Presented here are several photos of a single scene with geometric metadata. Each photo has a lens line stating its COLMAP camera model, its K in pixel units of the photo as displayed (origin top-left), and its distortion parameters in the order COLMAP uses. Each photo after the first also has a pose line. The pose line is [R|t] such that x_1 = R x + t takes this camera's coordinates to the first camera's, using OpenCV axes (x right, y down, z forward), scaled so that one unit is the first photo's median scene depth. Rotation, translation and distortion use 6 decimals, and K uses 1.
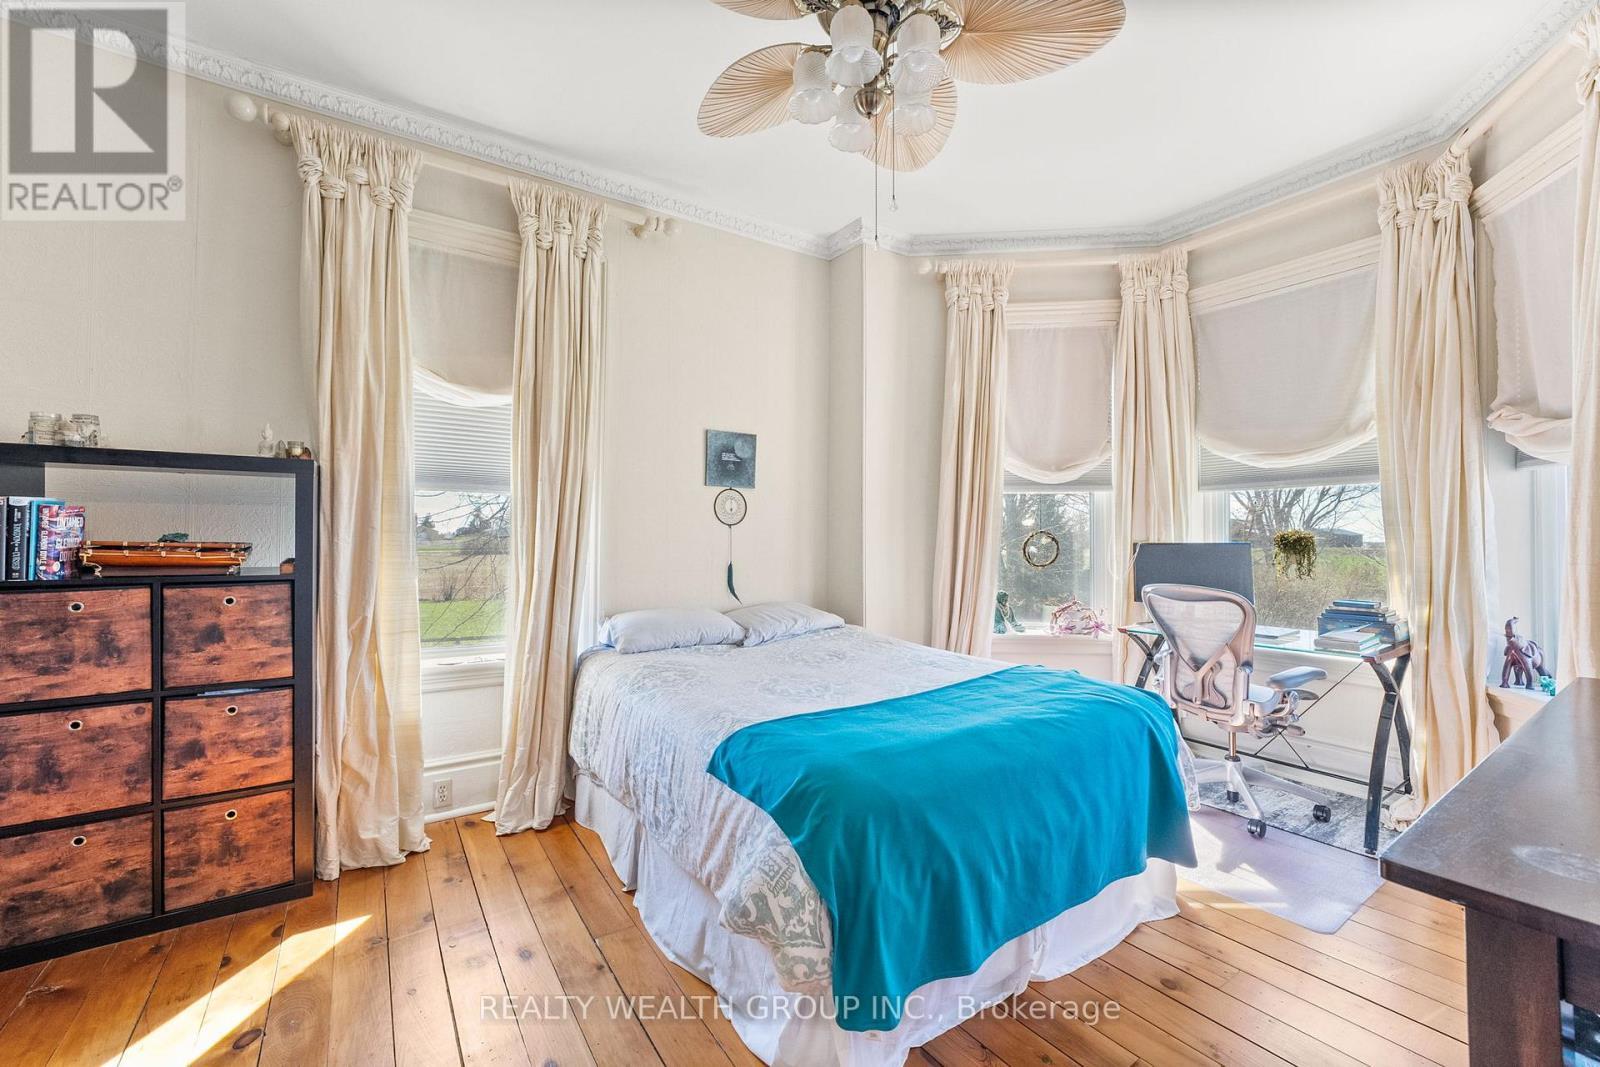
lens RADIAL K [[644.3, 0, 800.0], [0, 644.3, 533.5], [0, 0, 1]] dist [-0.012709, 0.000581]
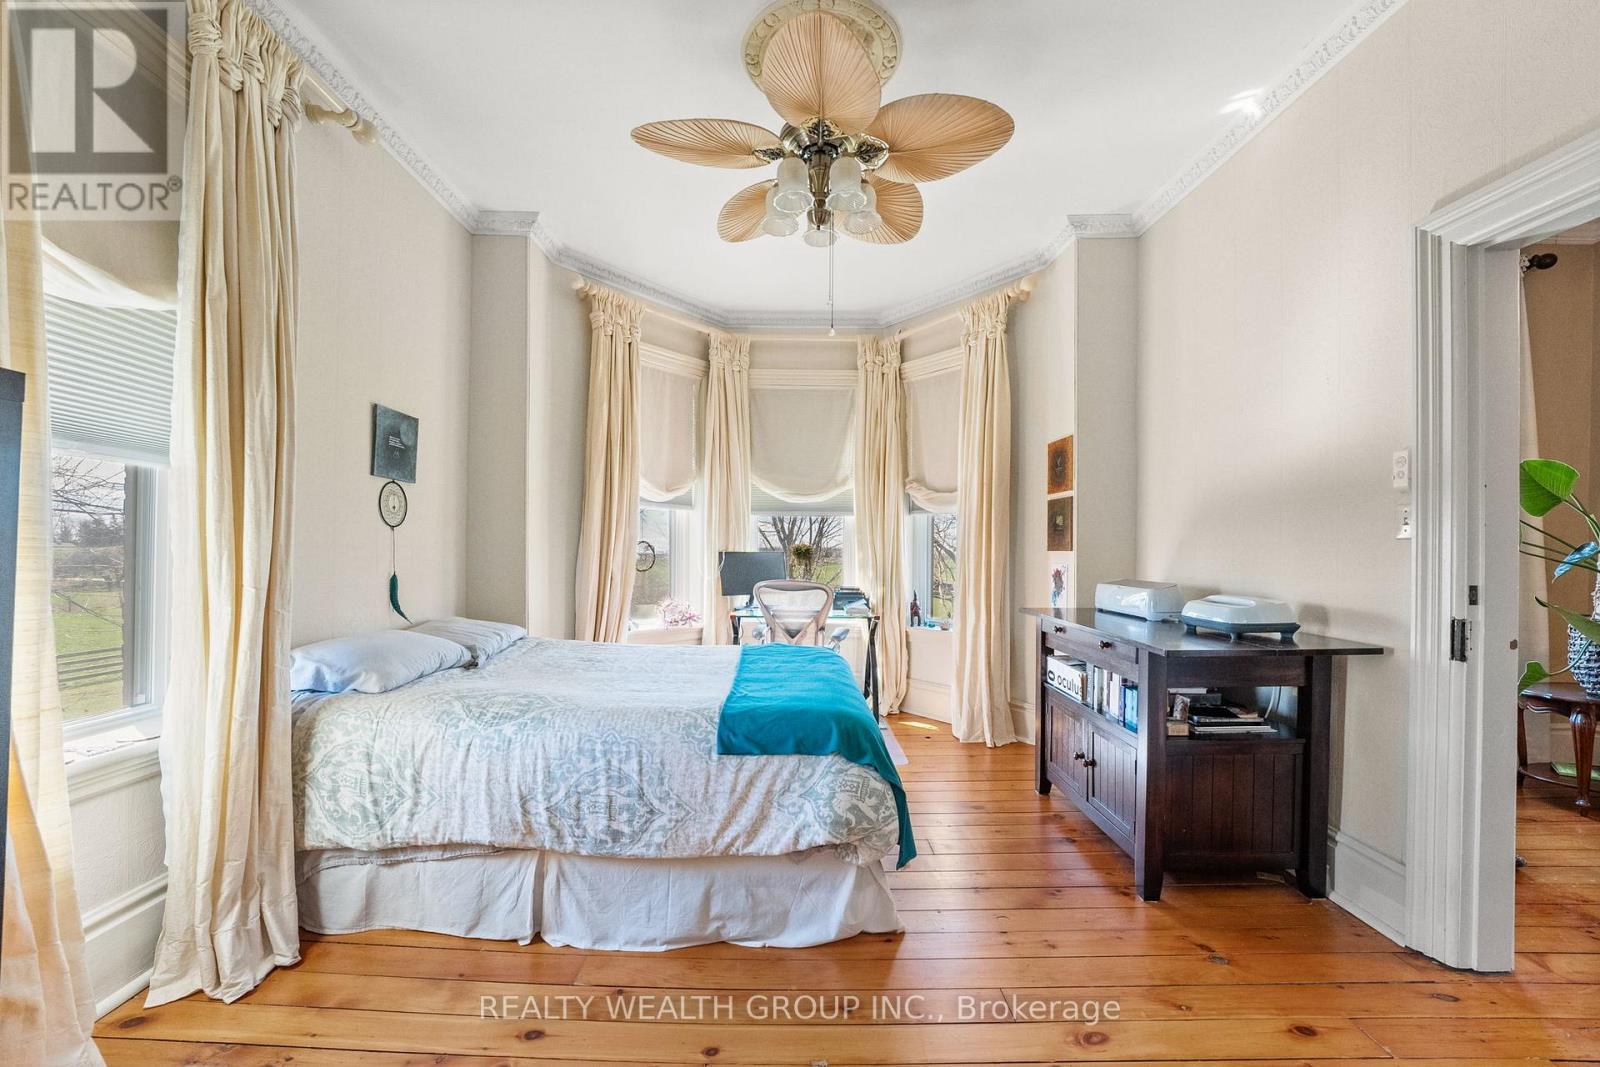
lens RADIAL K [[640.2, 0, 793.0], [0, 640.2, 561.1], [0, 0, 1]] dist [-0.014648, 0.000362]
pose [[0.560455, -0.007270, 0.828153, -0.594481], [-0.016005, 0.999680, 0.019607, 0.007503], [-0.828030, -0.024243, 0.560159, 0.168424]]
